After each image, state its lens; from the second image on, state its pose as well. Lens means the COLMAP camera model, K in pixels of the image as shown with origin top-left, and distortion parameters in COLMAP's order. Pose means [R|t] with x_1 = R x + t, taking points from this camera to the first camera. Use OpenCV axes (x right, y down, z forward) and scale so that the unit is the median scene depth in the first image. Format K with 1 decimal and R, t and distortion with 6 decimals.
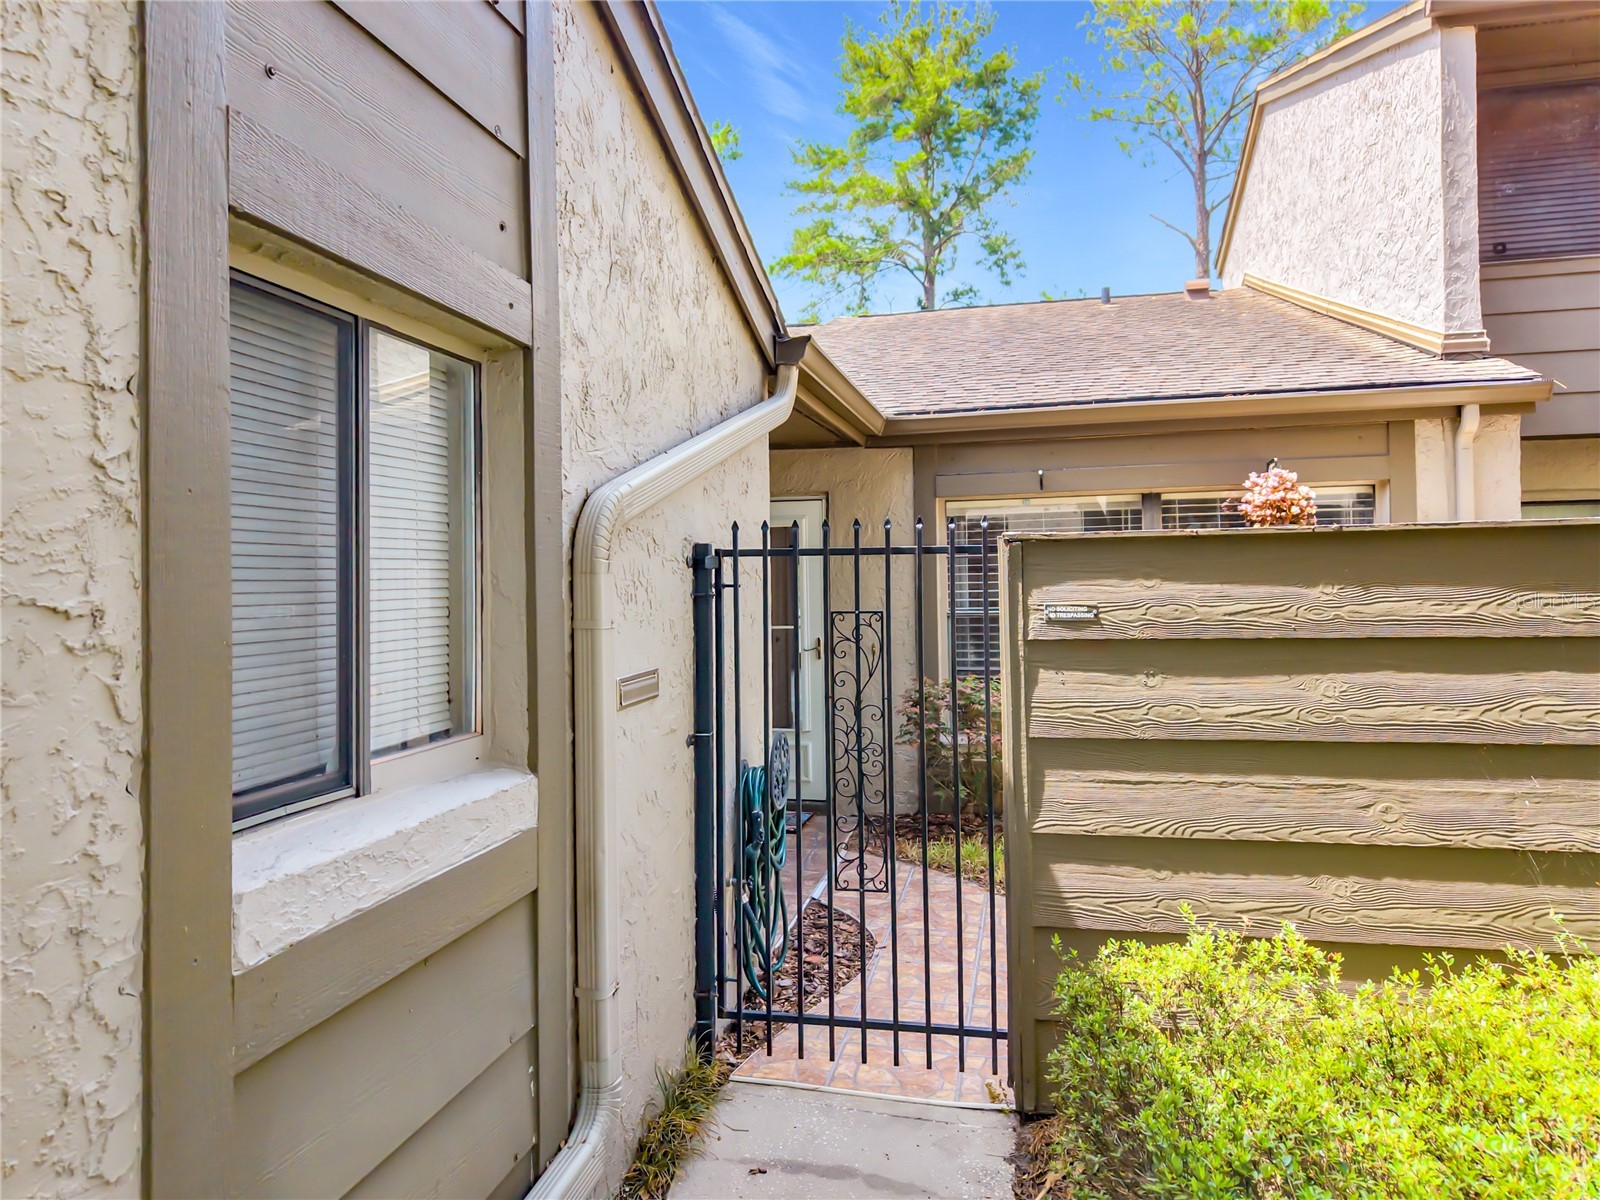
lens RADIAL K [[1090.7, 0, 800.2], [0, 1090.7, 571.9], [0, 0, 1]] dist [0.010065, -0.014455]
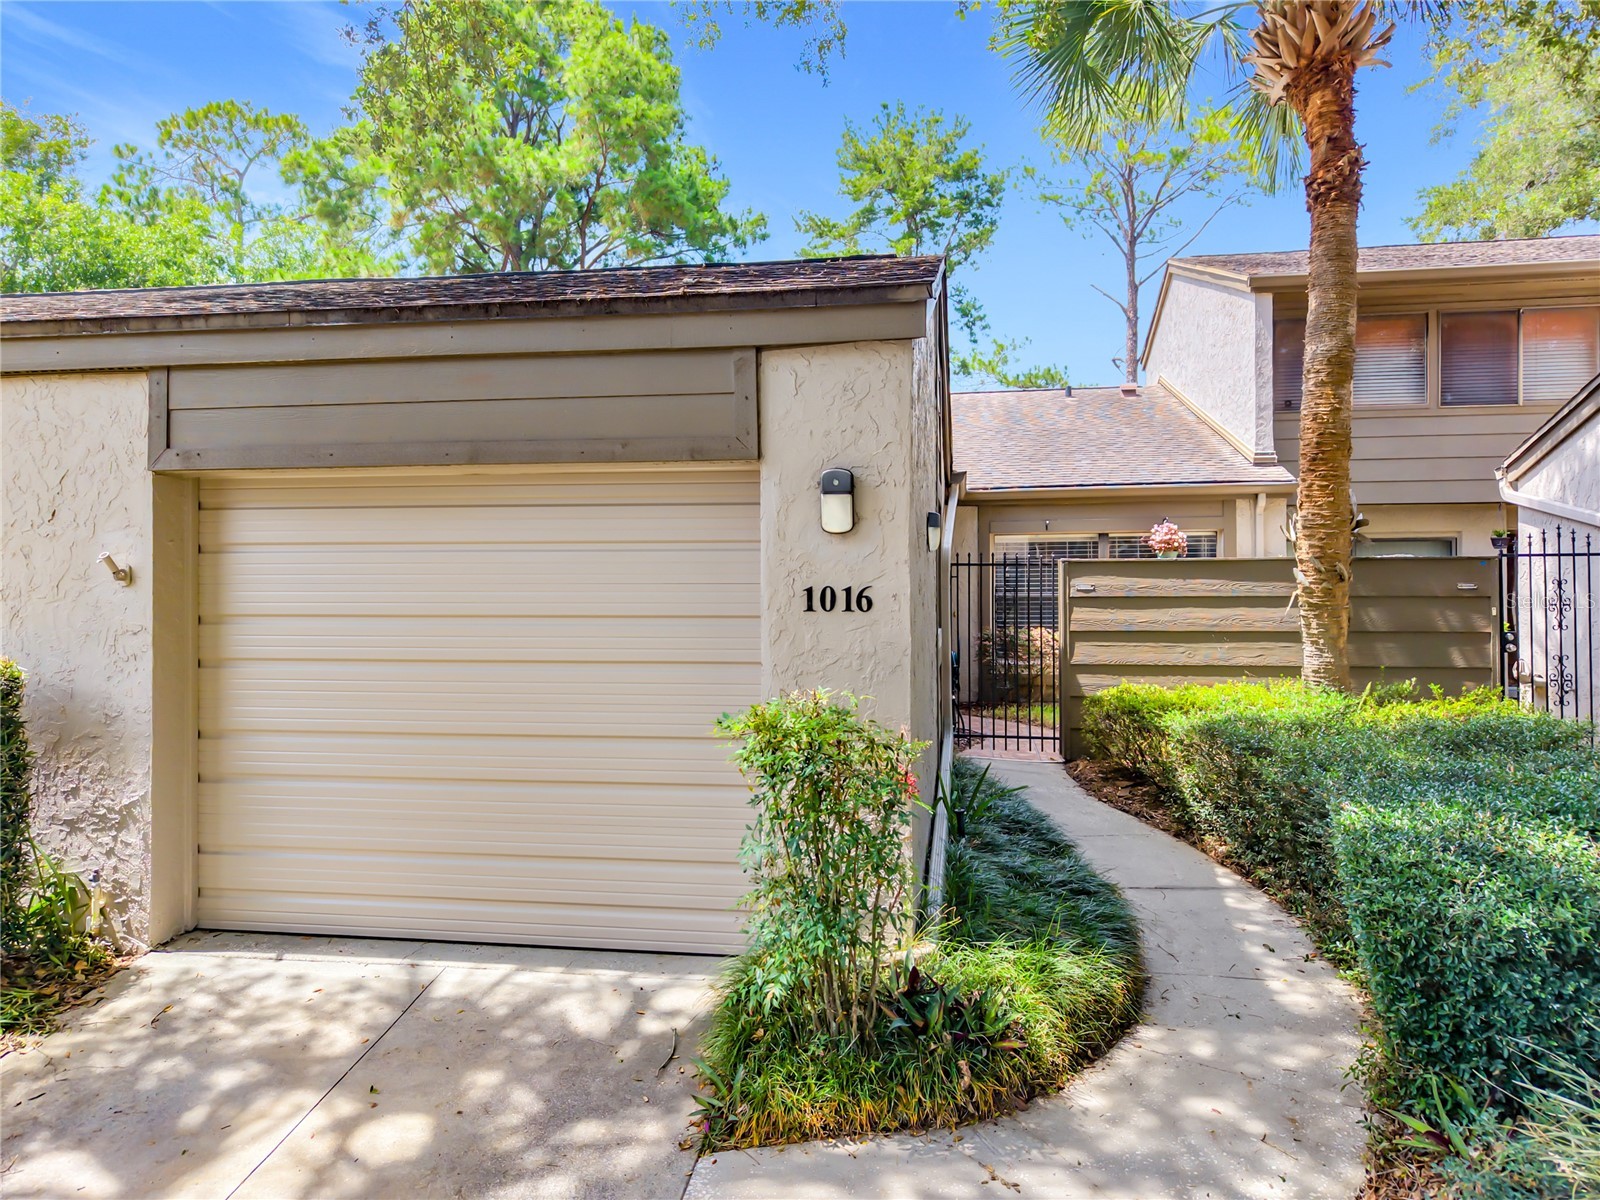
lens RADIAL K [[1090.7, 0, 794.5], [0, 1090.7, 583.6], [0, 0, 1]] dist [0.010065, -0.014455]
pose [[0.998299, 0.011143, 0.057219, -0.177729], [-0.011667, 0.999893, 0.008828, 0.002686], [-0.057115, -0.009480, 0.998323, -0.476807]]
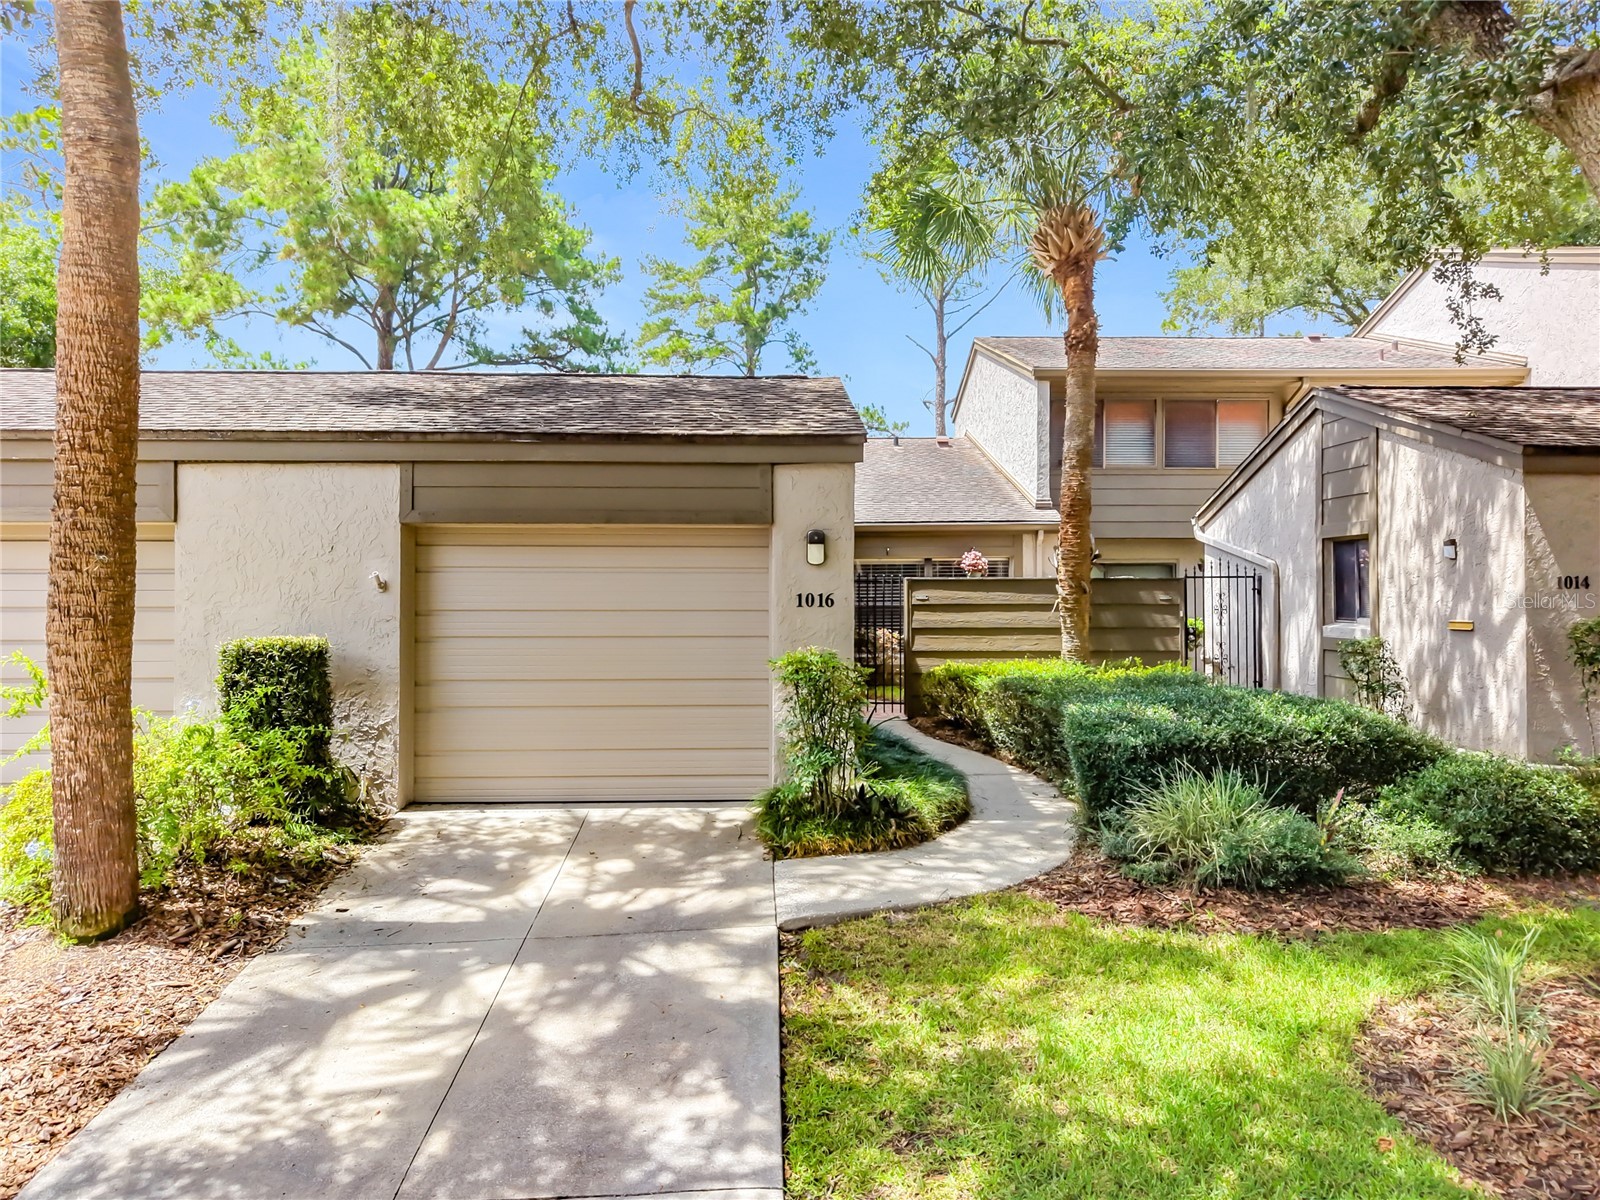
lens RADIAL K [[1090.7, 0, 804.6], [0, 1090.7, 609.6], [0, 0, 1]] dist [0.010065, -0.014455]
pose [[0.971234, 0.011106, 0.237869, -0.302863], [-0.015282, 0.999760, 0.015718, 0.006076], [-0.237638, -0.018901, 0.971170, -0.755380]]
